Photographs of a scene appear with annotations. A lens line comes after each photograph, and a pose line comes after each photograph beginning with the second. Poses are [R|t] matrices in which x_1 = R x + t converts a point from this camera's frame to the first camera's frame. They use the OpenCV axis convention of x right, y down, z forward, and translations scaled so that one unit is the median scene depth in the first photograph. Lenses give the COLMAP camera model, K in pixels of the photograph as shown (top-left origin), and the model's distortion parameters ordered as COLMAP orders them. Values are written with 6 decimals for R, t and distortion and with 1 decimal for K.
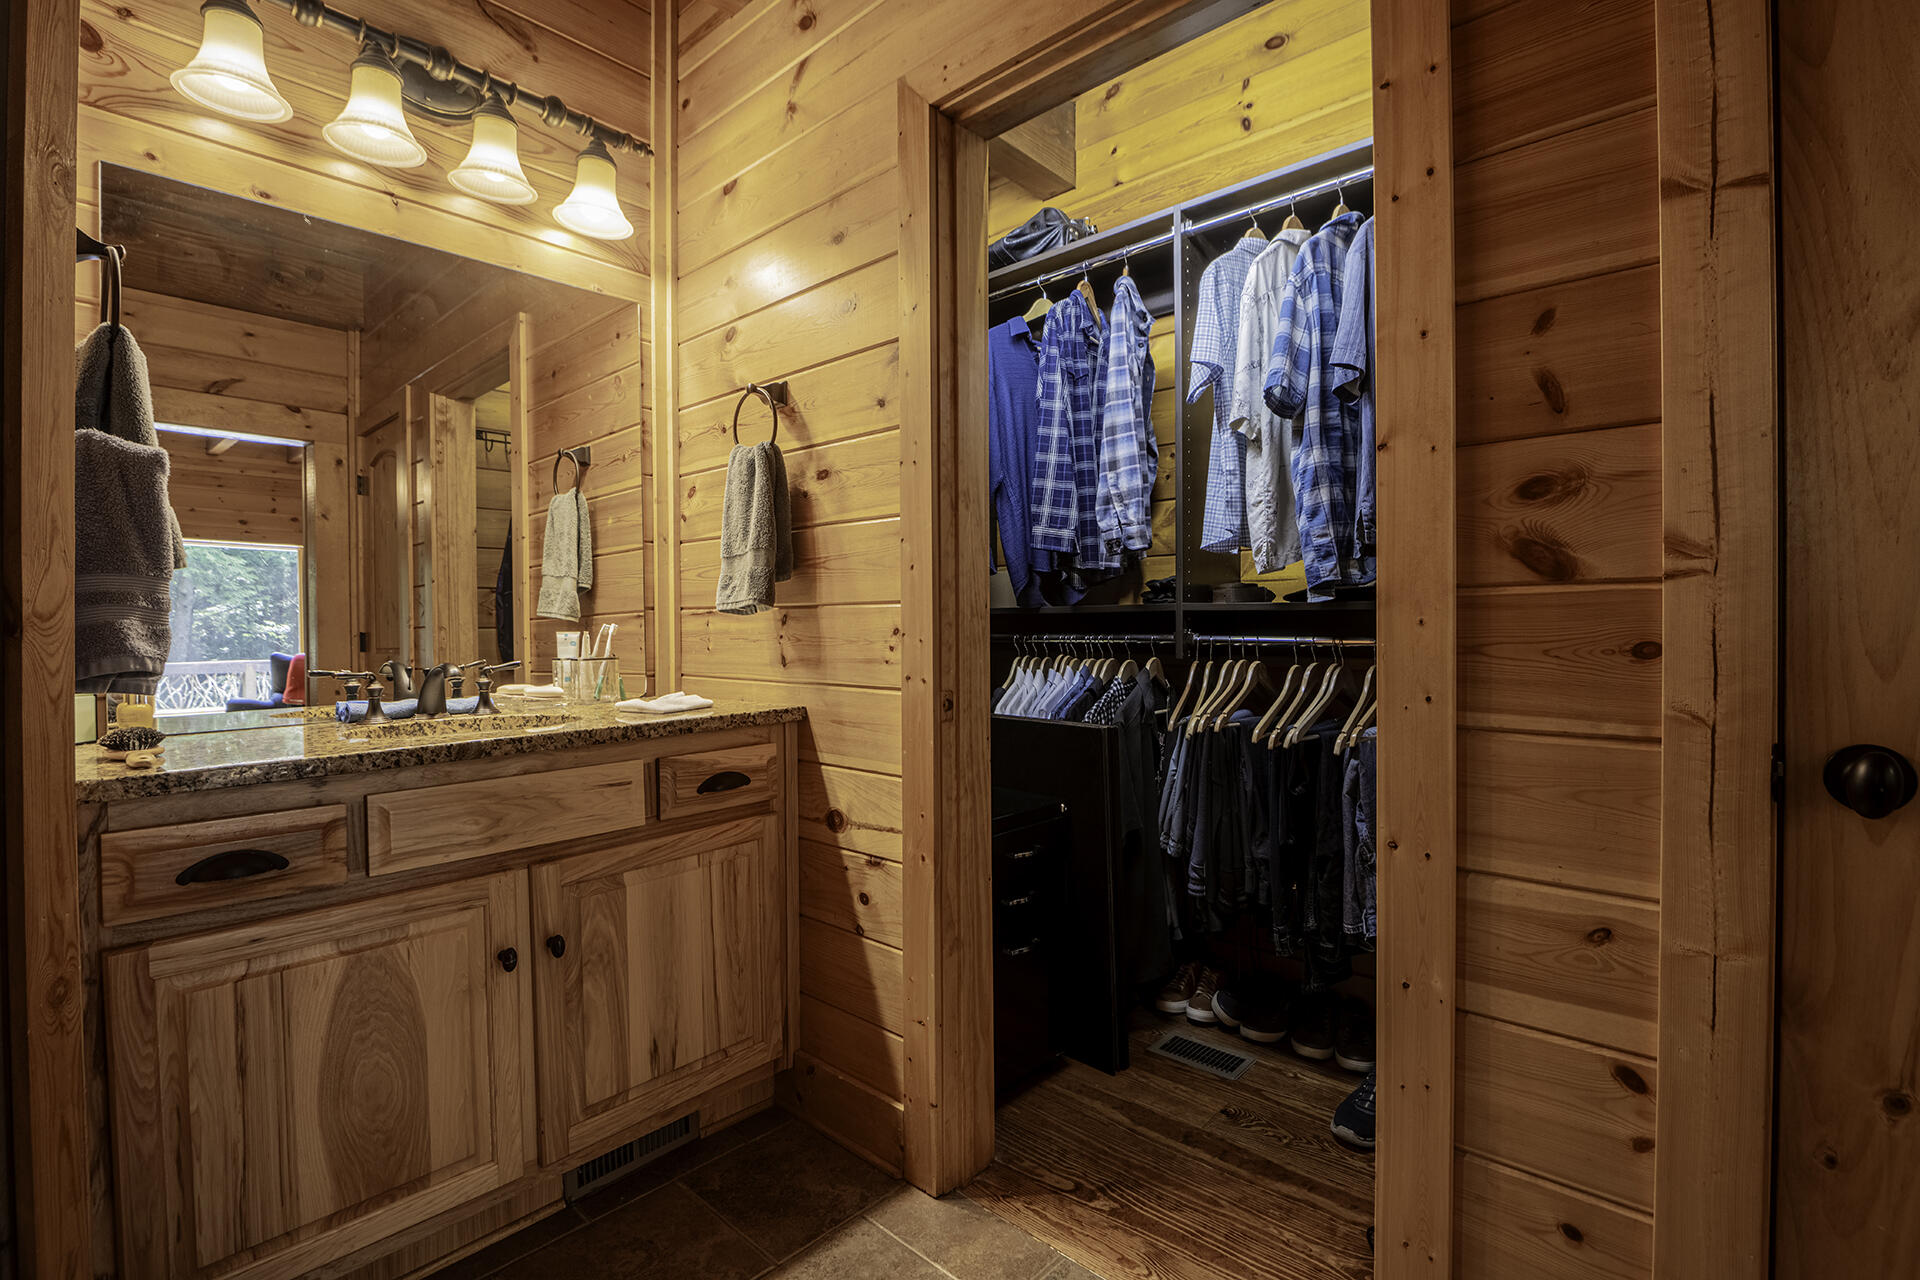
lens RADIAL K [[882.7, 0, 959.8], [0, 882.7, 627.8], [0, 0, 1]] dist [-0.009205, -0.009016]
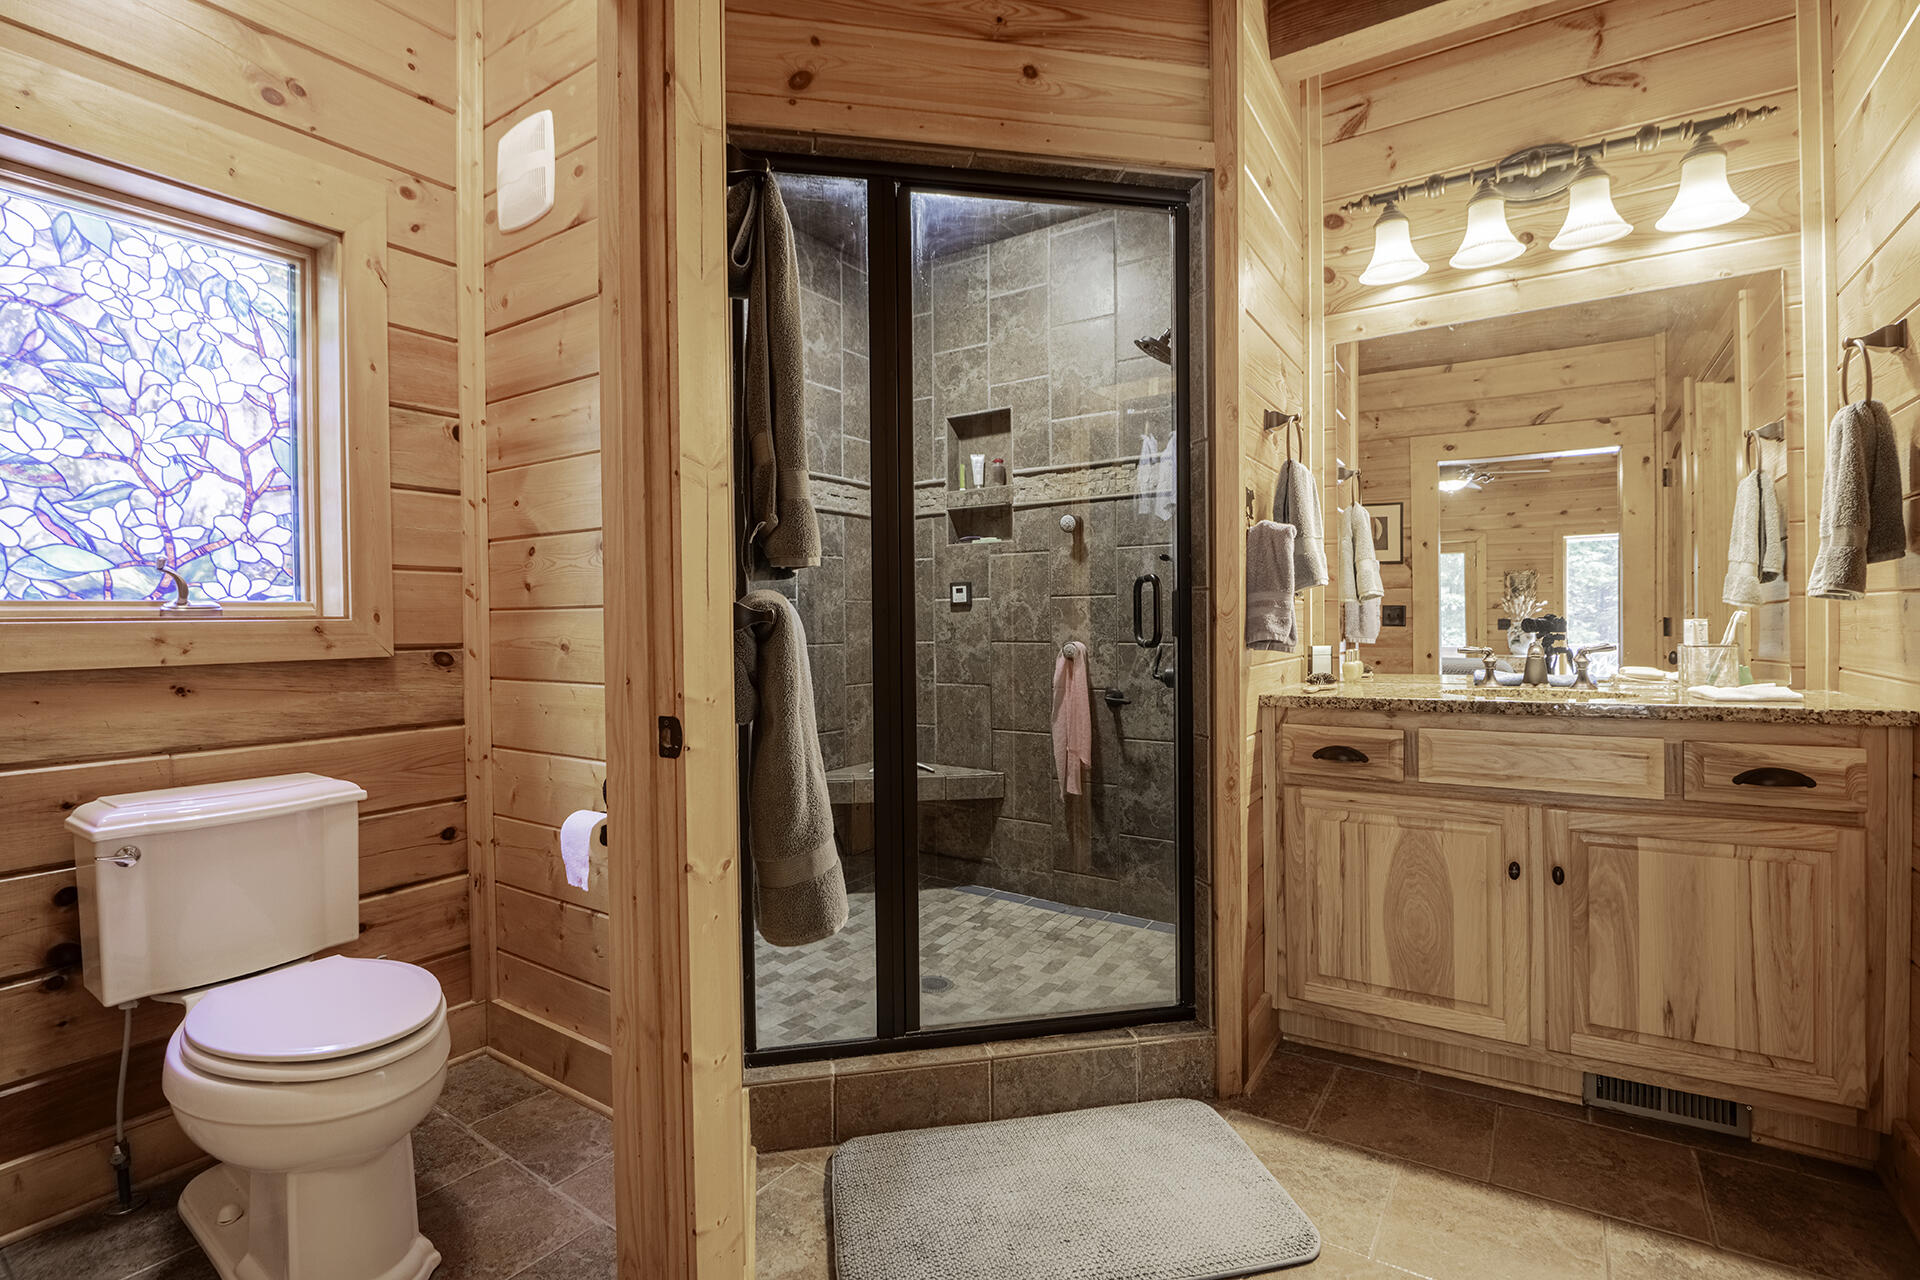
lens RADIAL K [[882.7, 0, 959.8], [0, 882.7, 627.8], [0, 0, 1]] dist [-0.009205, -0.009016]
pose [[0.144521, 0.014546, -0.989395, 0.566788], [0.007159, 0.999850, 0.015745, -0.008976], [0.989476, -0.009359, 0.144396, -0.002023]]
